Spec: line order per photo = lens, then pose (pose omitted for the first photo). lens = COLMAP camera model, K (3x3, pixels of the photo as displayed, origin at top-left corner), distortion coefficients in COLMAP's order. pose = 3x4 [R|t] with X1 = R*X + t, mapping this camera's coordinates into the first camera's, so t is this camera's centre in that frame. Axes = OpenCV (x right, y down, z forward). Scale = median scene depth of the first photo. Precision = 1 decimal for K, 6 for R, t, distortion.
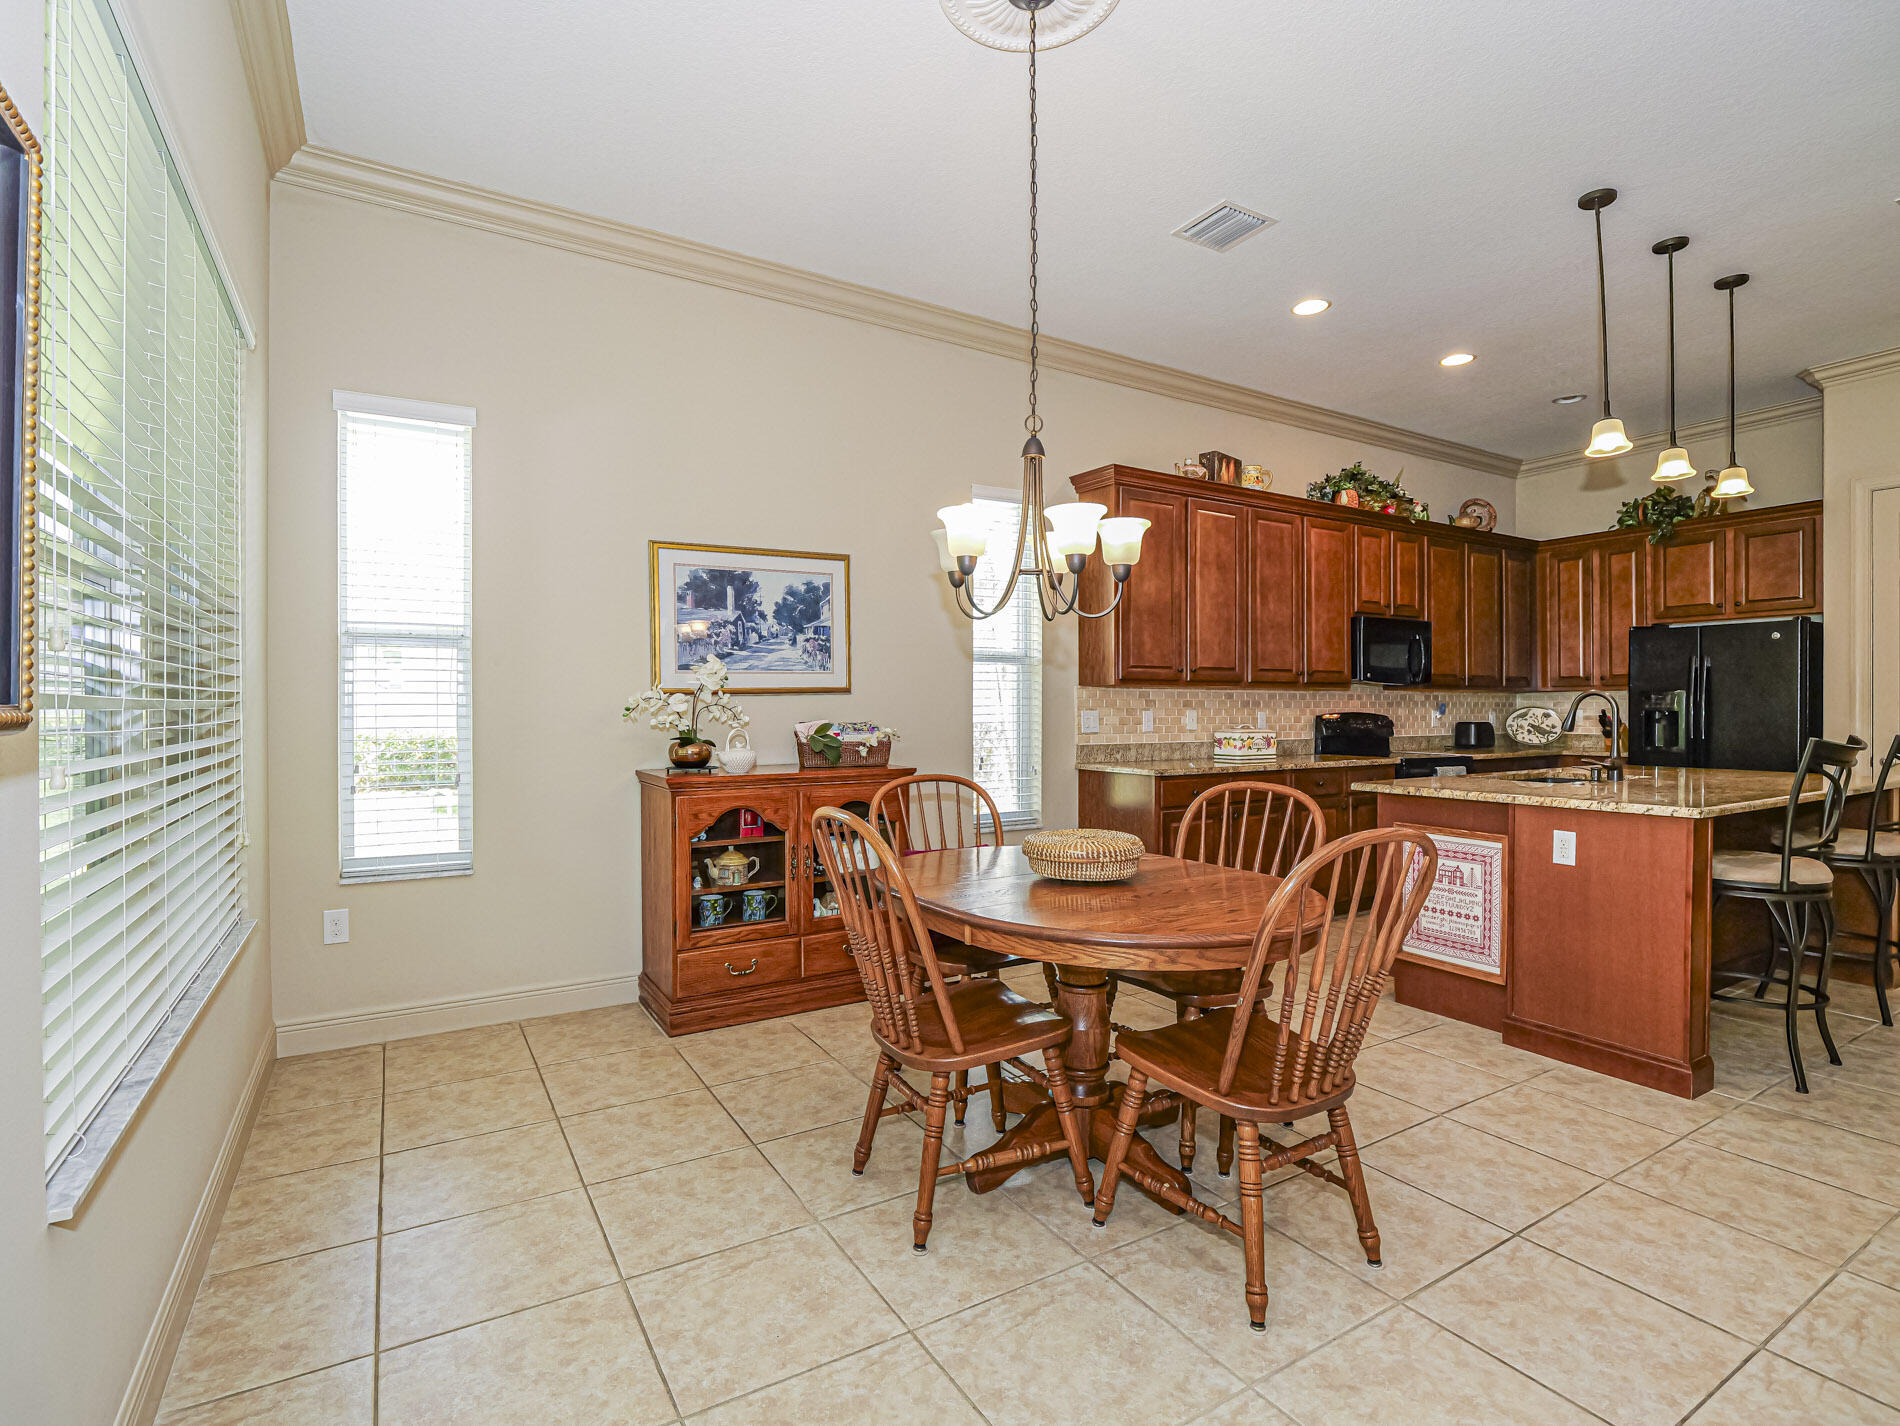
lens RADIAL K [[923.6, 0, 952.8], [0, 923.6, 711.2], [0, 0, 1]] dist [-0.011617, -0.001965]
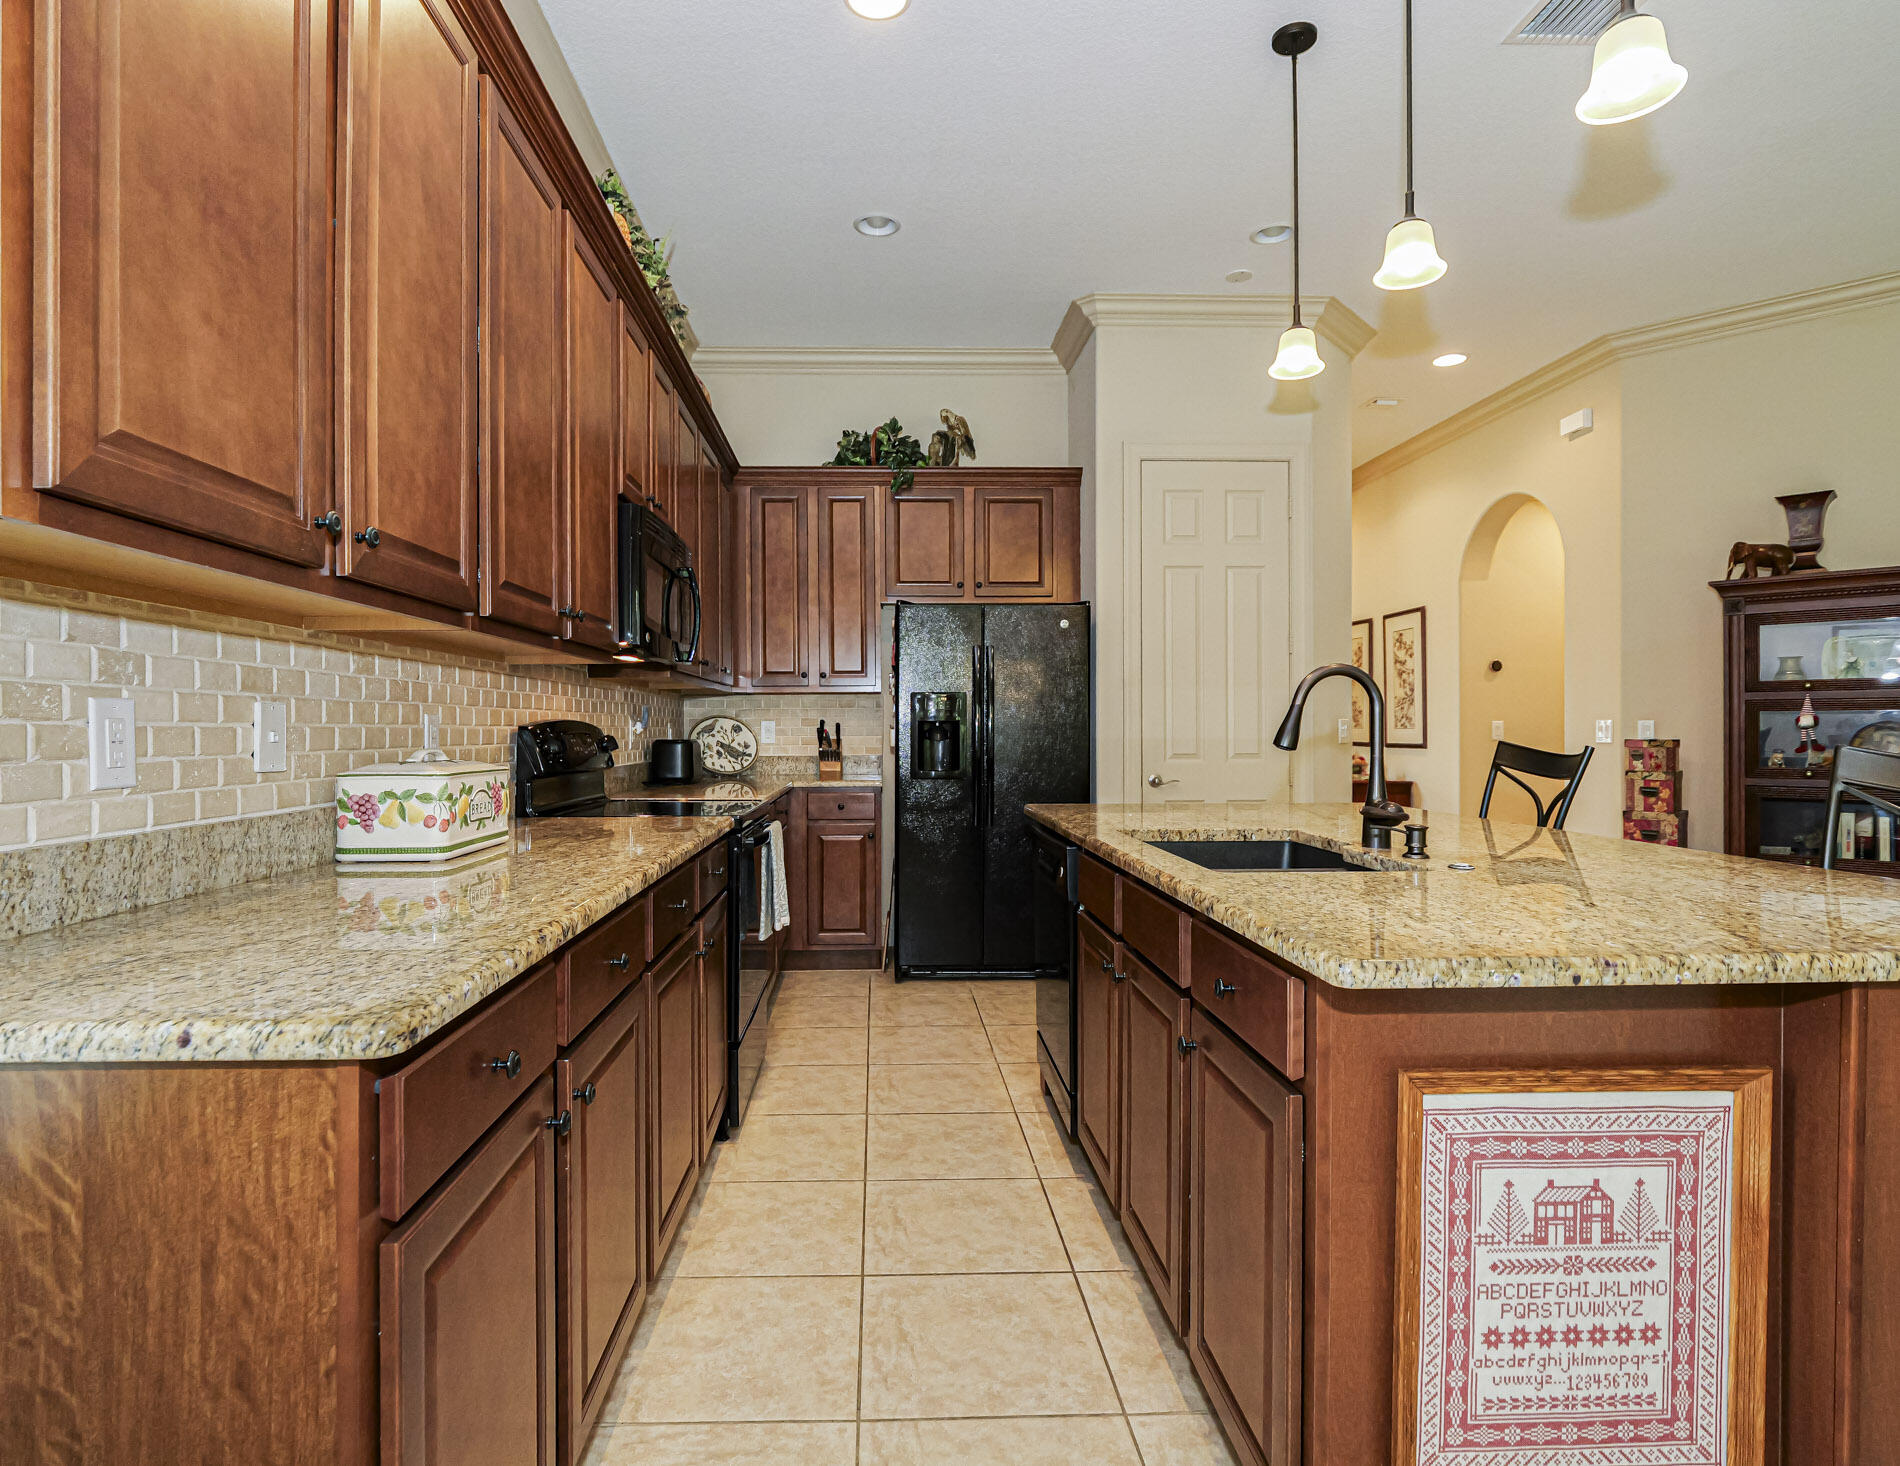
lens RADIAL K [[984.7, 0, 883.4], [0, 984.7, 726.4], [0, 0, 1]] dist [-0.005718, -0.000692]
pose [[0.492742, 0.003547, 0.870168, 0.087593], [0.003091, 0.999978, -0.005827, 0.008630], [-0.870170, 0.005561, 0.492720, 0.676751]]
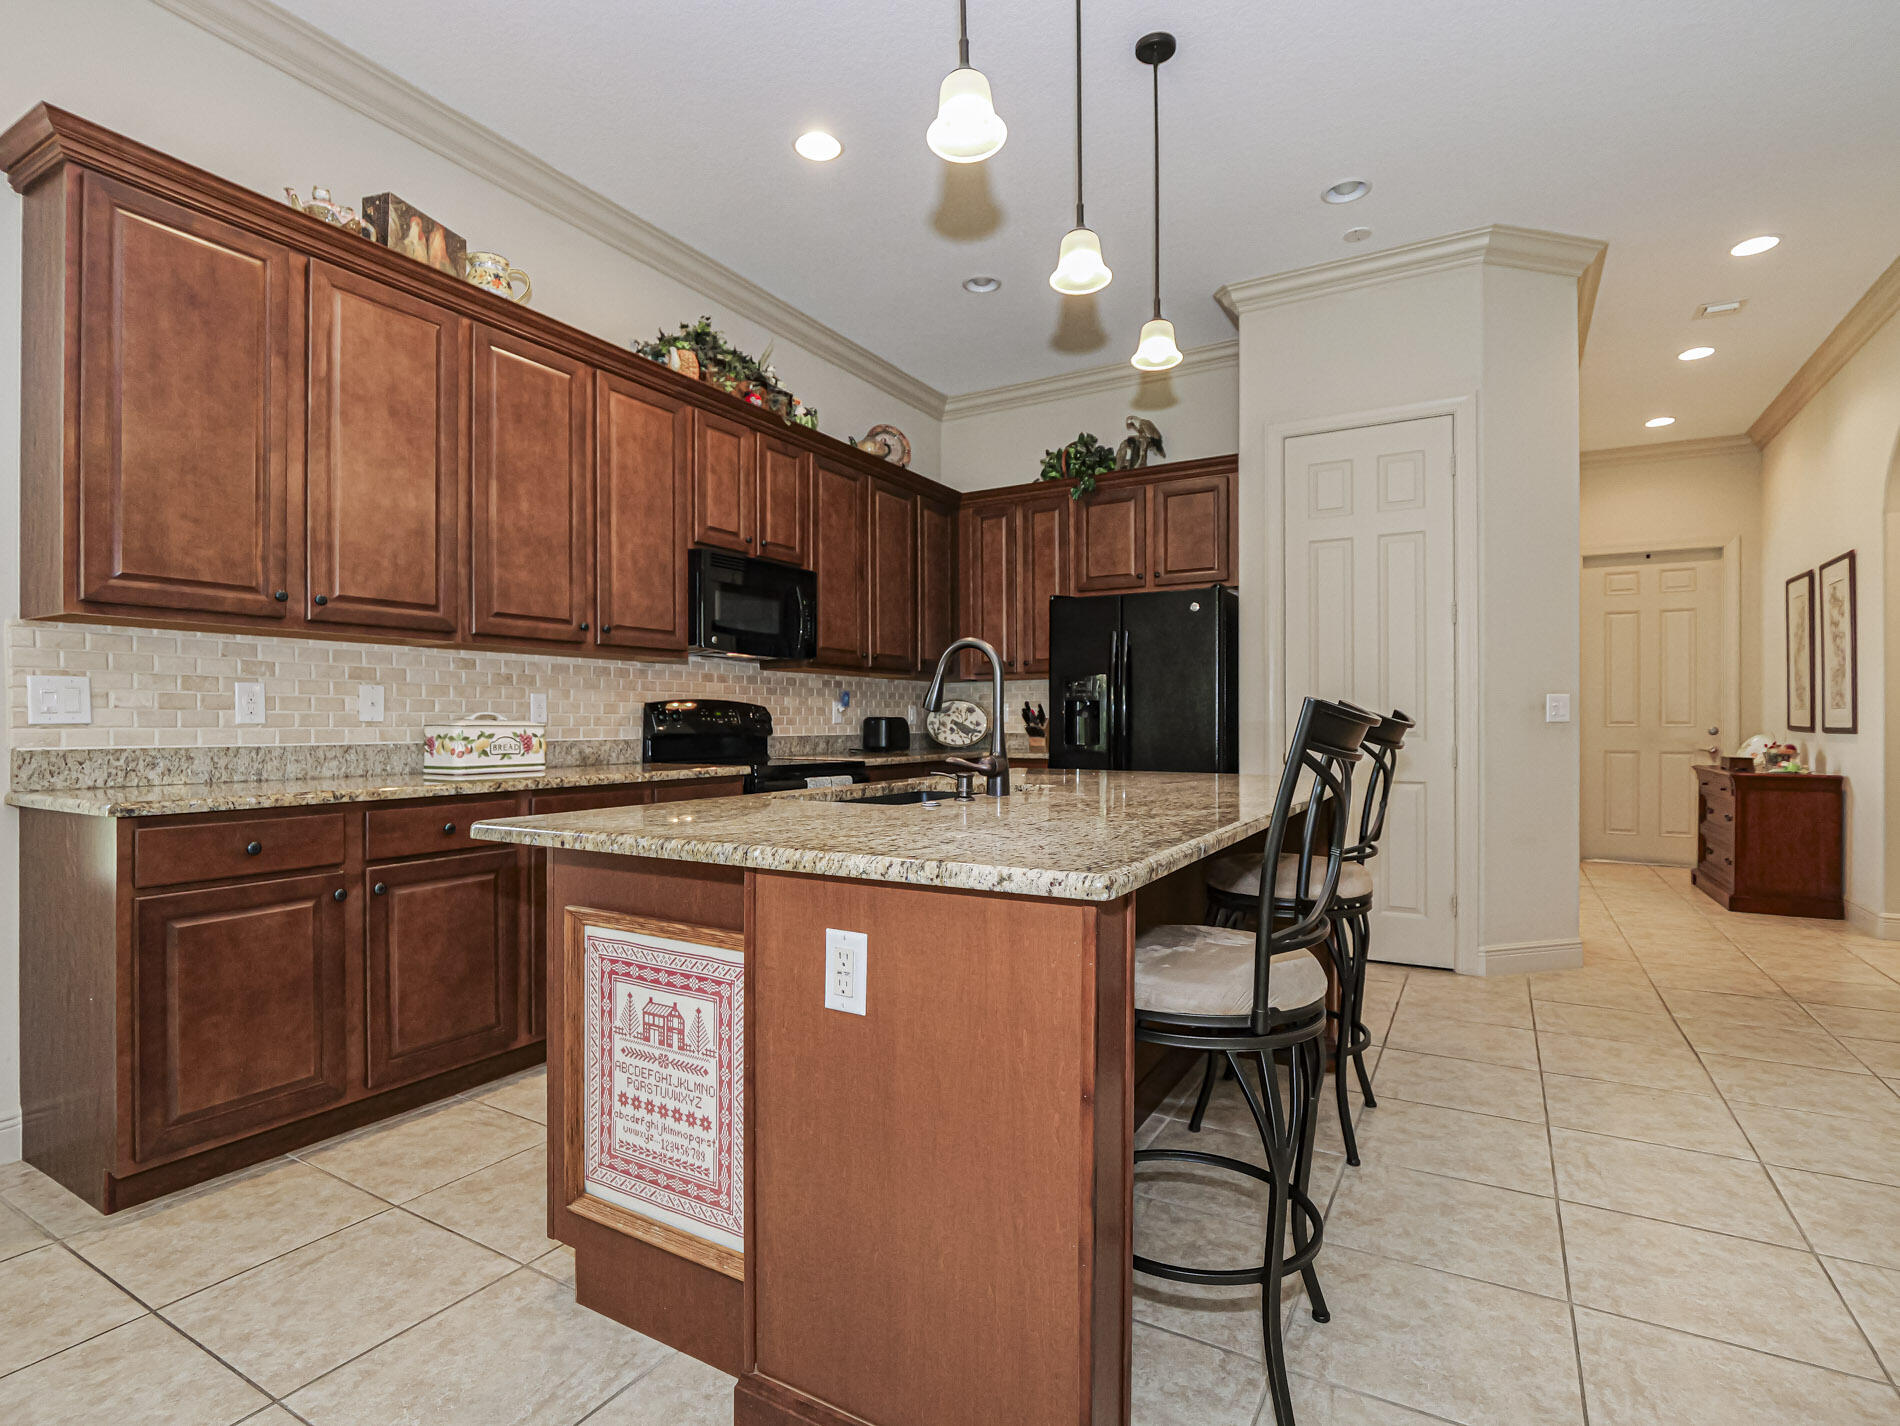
lens RADIAL K [[928.5, 0, 958.2], [0, 928.5, 718.4], [0, 0, 1]] dist [-0.013639, 0.000292]
pose [[0.874532, 0.003626, 0.484954, 0.292486], [0.000296, 0.999968, -0.008011, 0.022610], [-0.484968, 0.007150, 0.874503, 0.352582]]
